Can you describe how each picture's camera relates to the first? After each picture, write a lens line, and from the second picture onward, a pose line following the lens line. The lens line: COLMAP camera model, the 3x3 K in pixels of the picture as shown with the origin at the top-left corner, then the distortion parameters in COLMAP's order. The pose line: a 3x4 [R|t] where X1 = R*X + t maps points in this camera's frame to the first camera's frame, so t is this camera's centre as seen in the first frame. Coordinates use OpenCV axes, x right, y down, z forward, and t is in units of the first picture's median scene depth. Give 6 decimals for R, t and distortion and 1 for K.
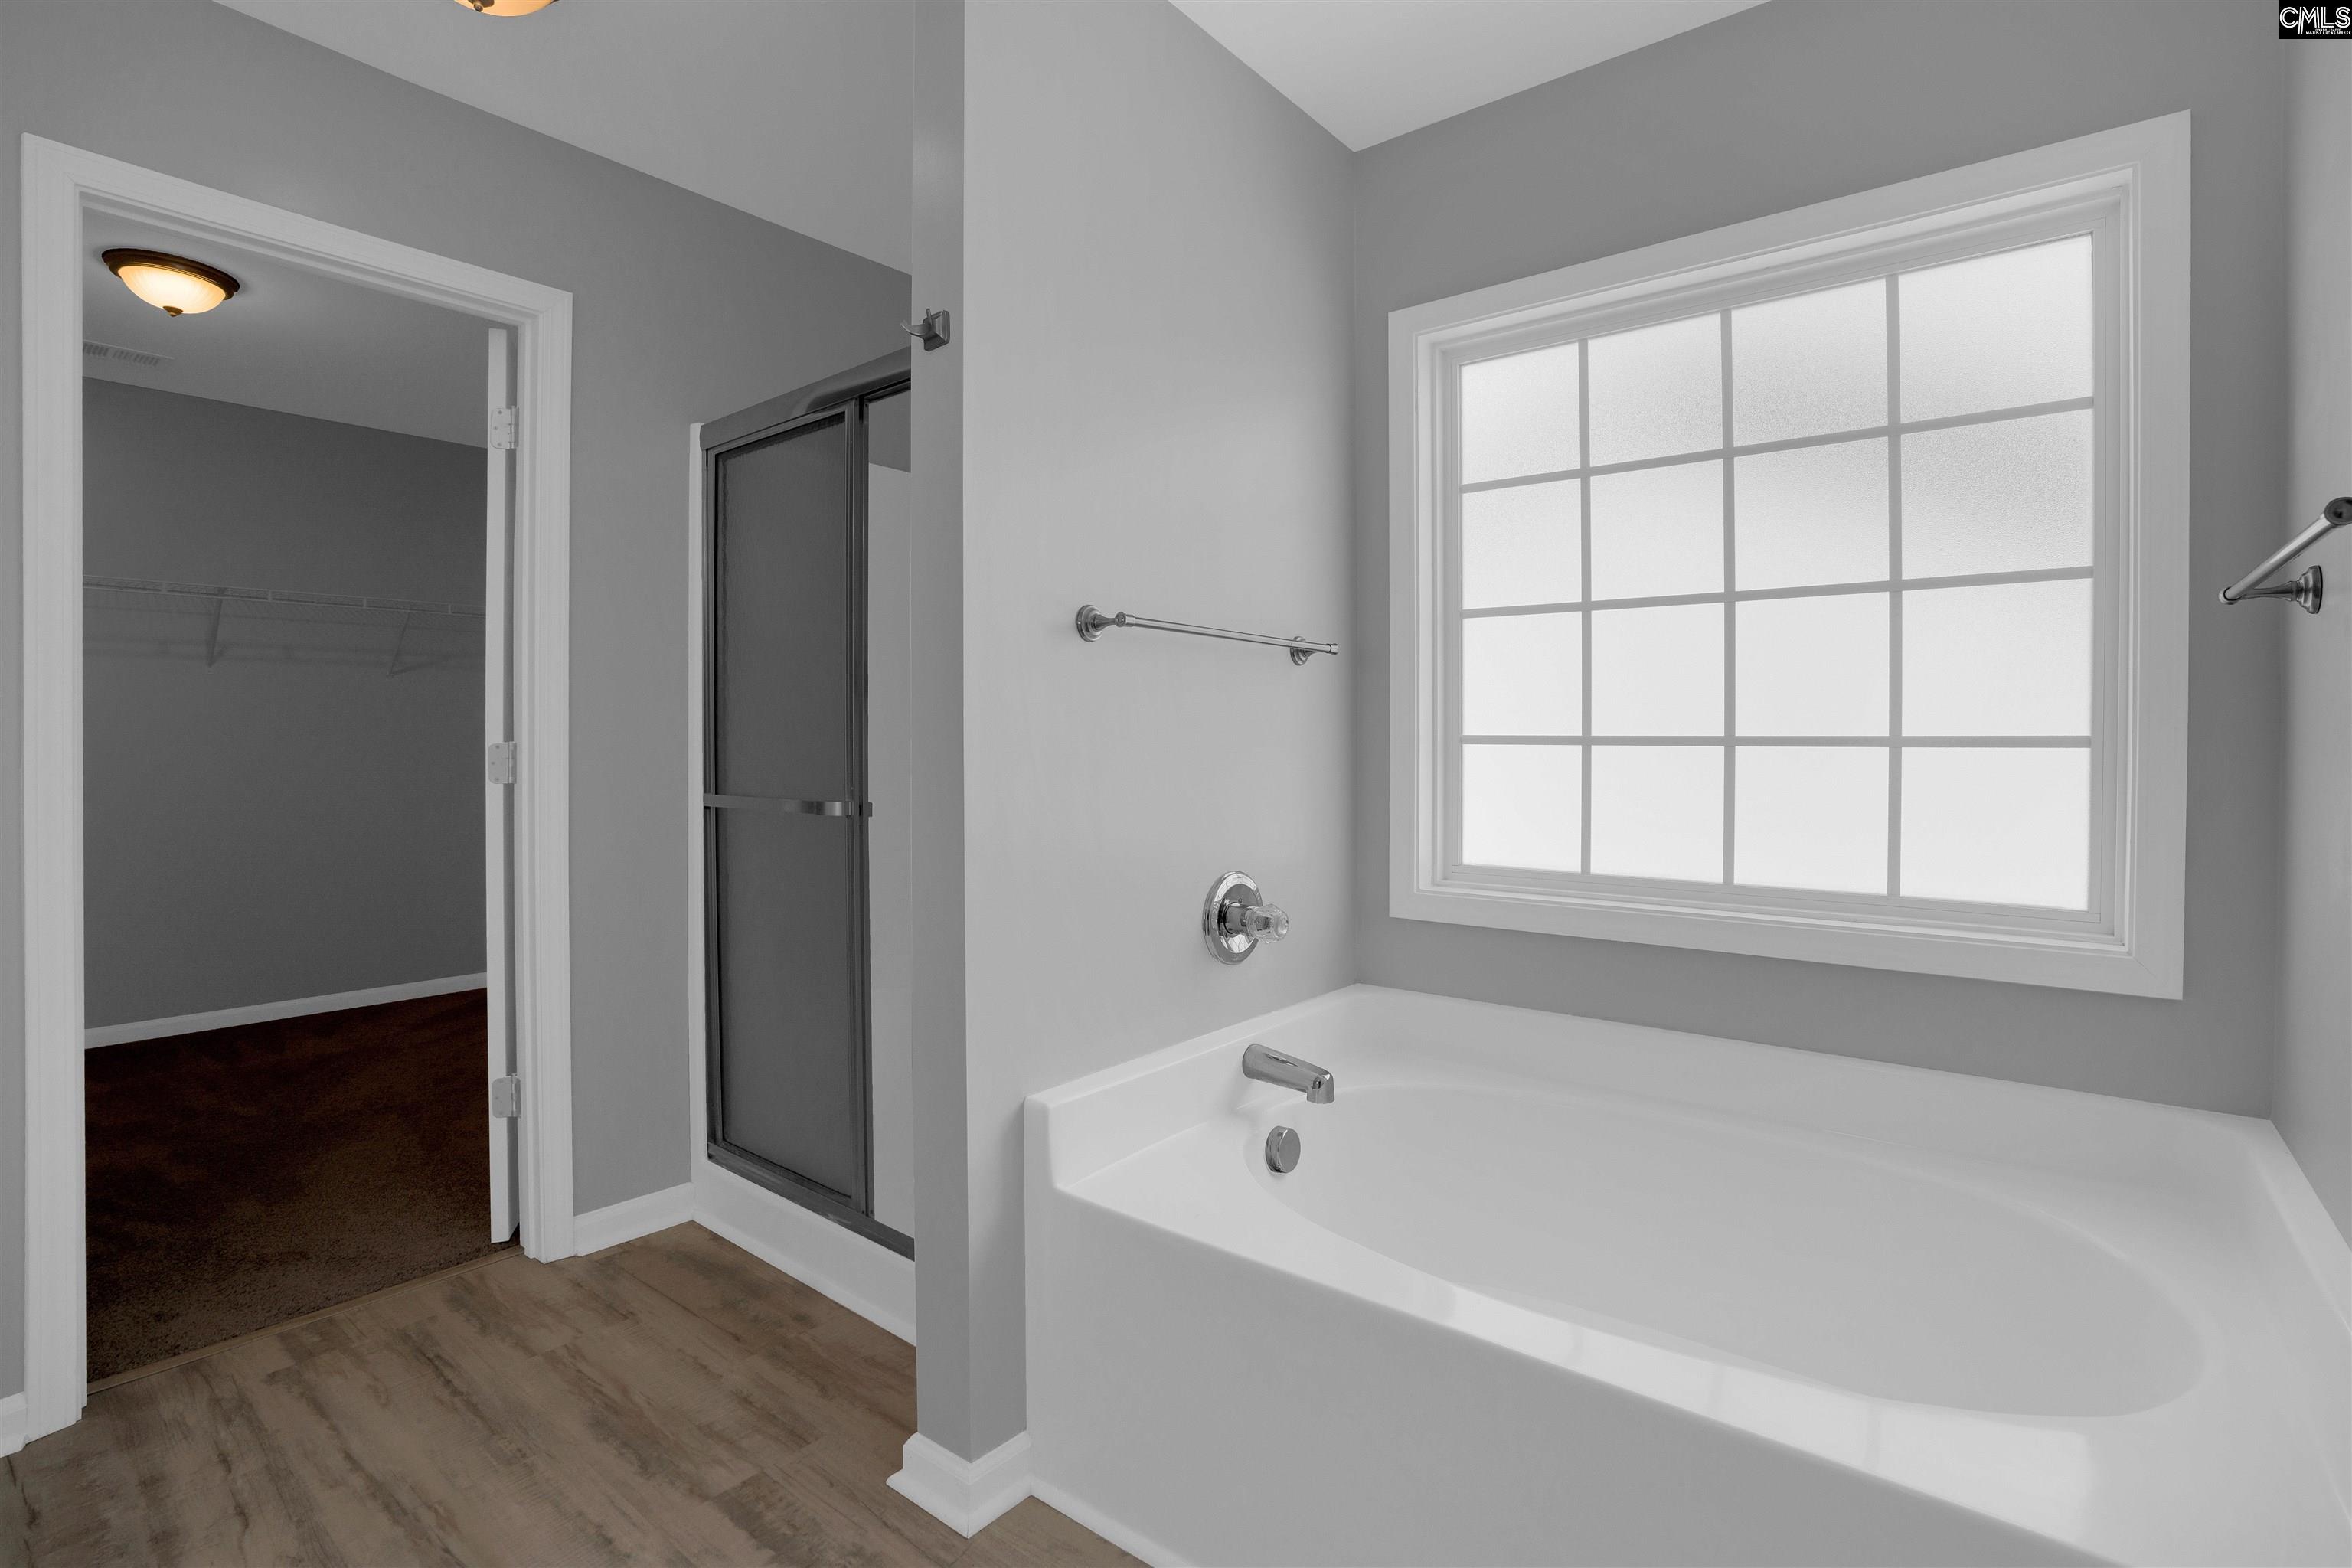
lens RADIAL K [[1090.0, 0, 1172.9], [0, 1090.0, 771.9], [0, 0, 1]] dist [-0.057635, 0.017396]
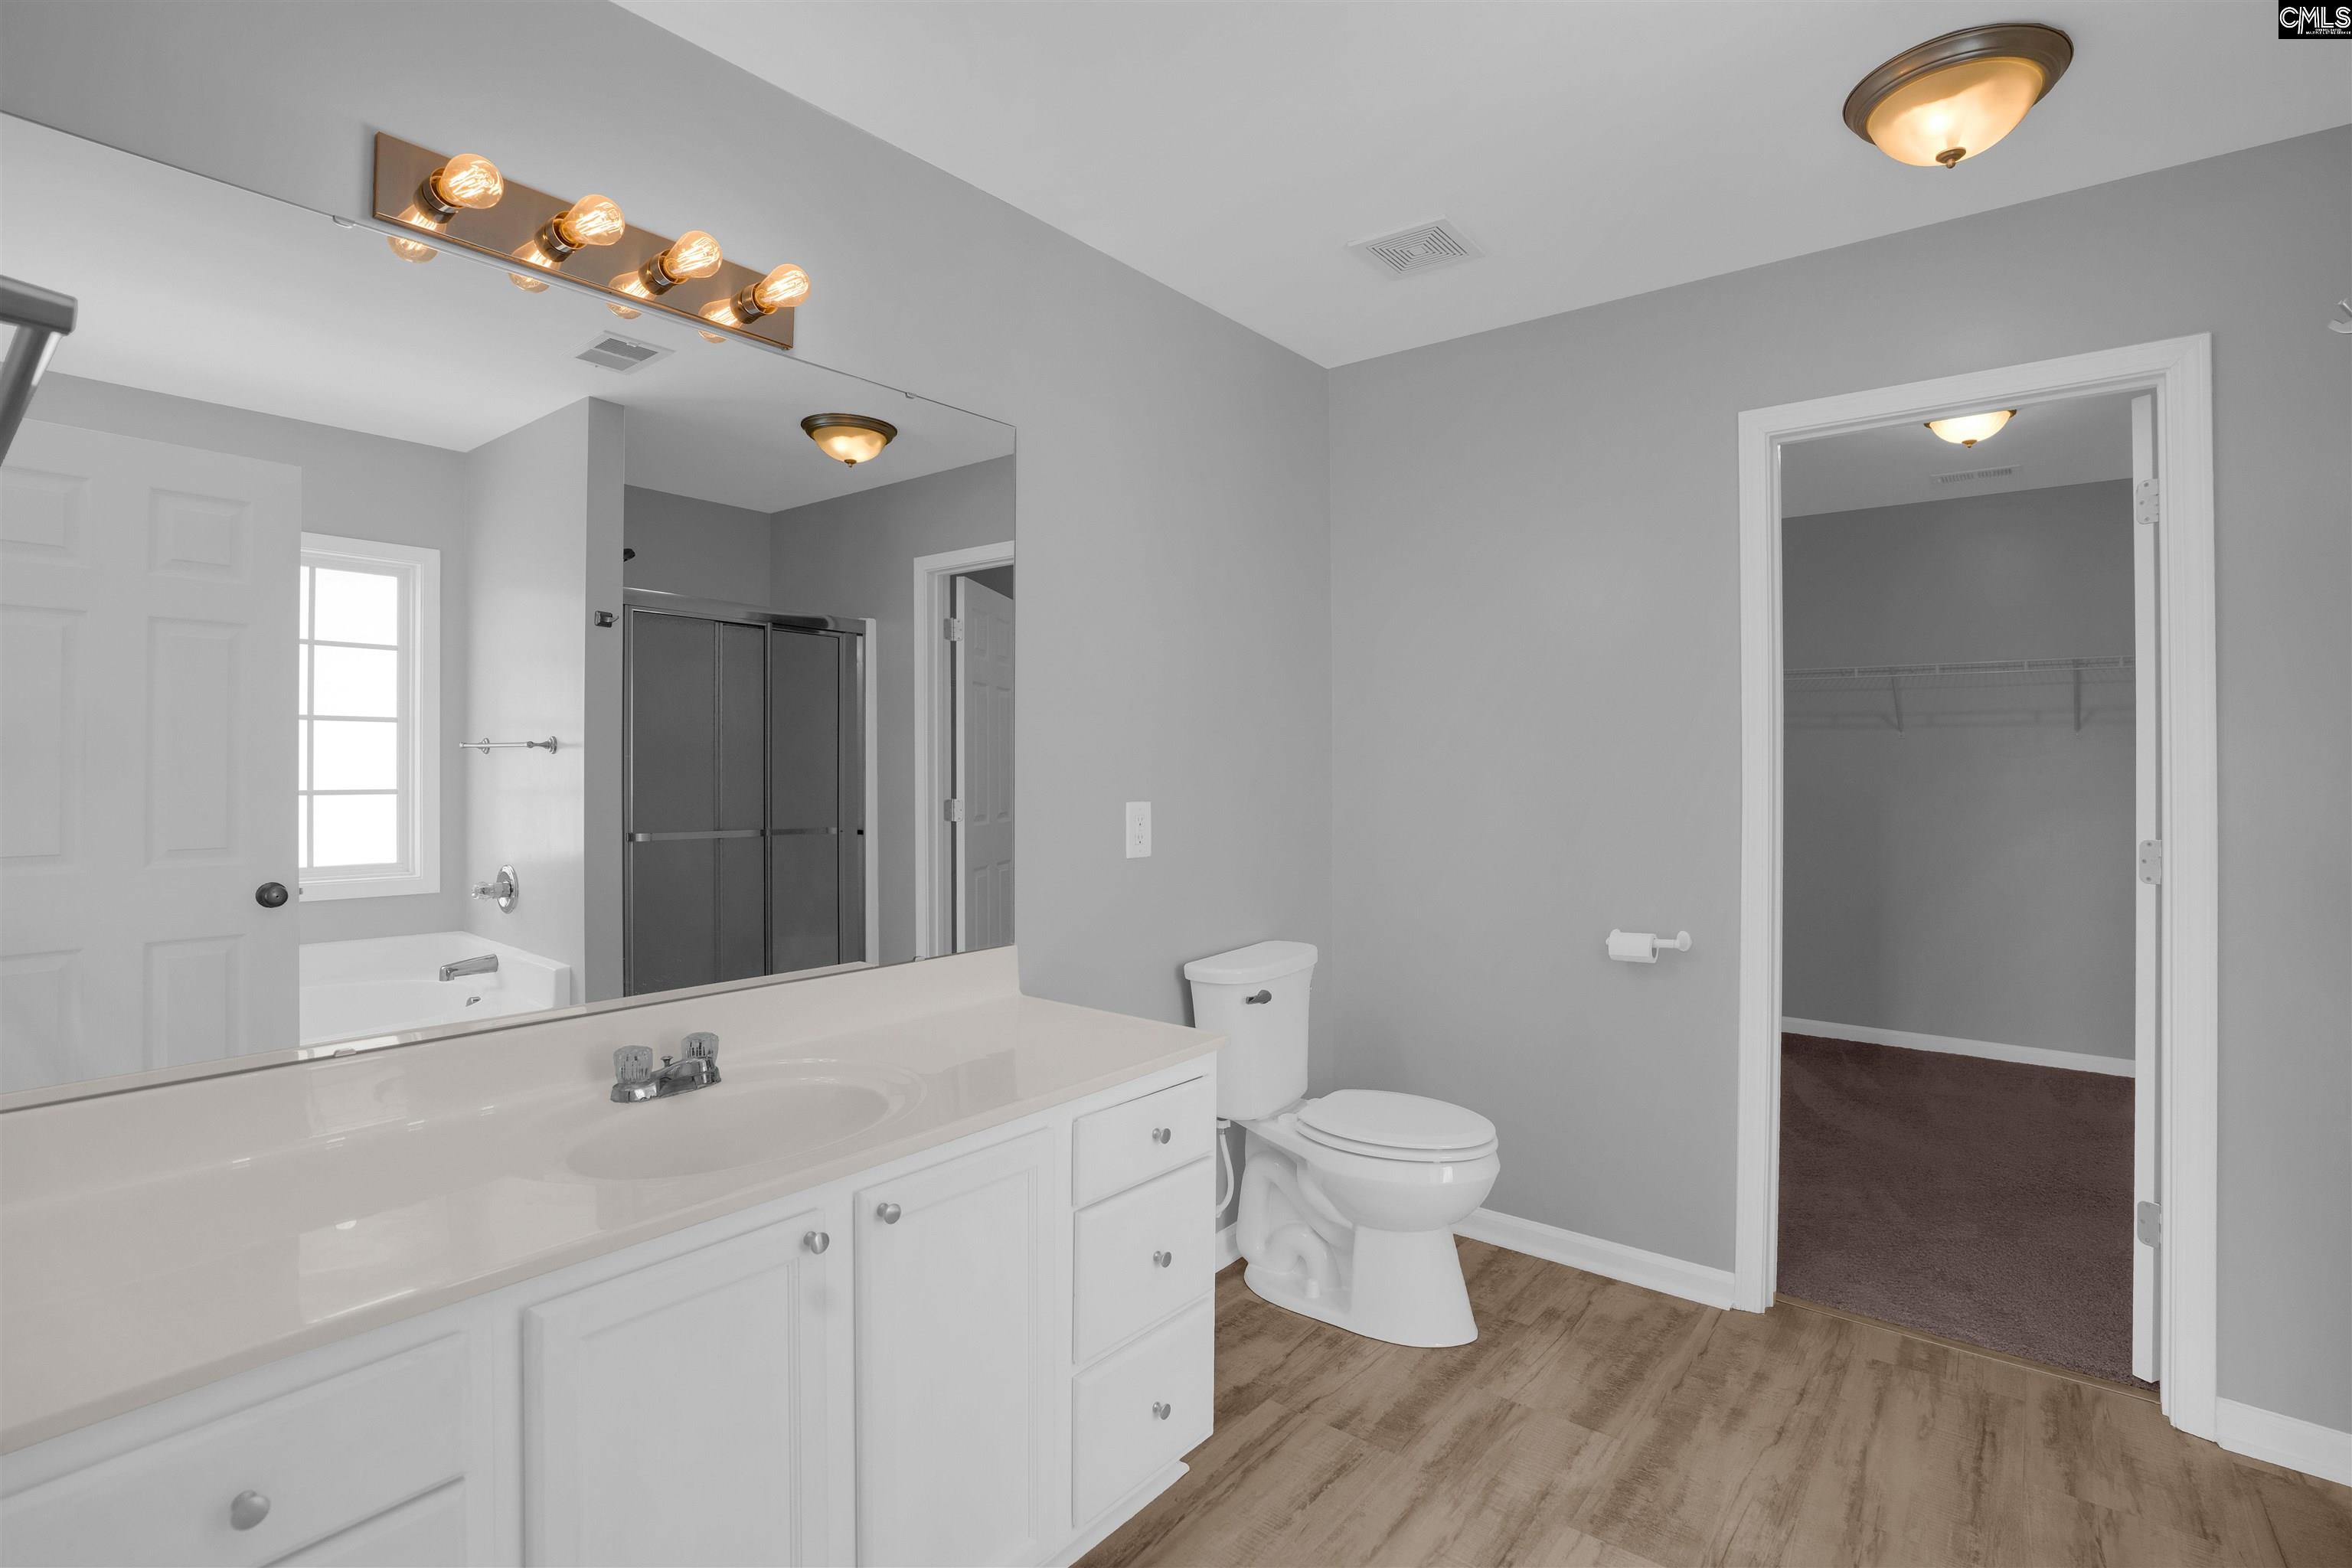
lens RADIAL K [[1090.0, 0, 1172.9], [0, 1090.0, 771.9], [0, 0, 1]] dist [-0.057635, 0.017396]
pose [[-0.013636, 0.006639, -0.999885, 0.338562], [-0.030387, 0.999513, 0.007051, -0.077594], [0.999445, 0.030480, -0.013428, 0.191494]]
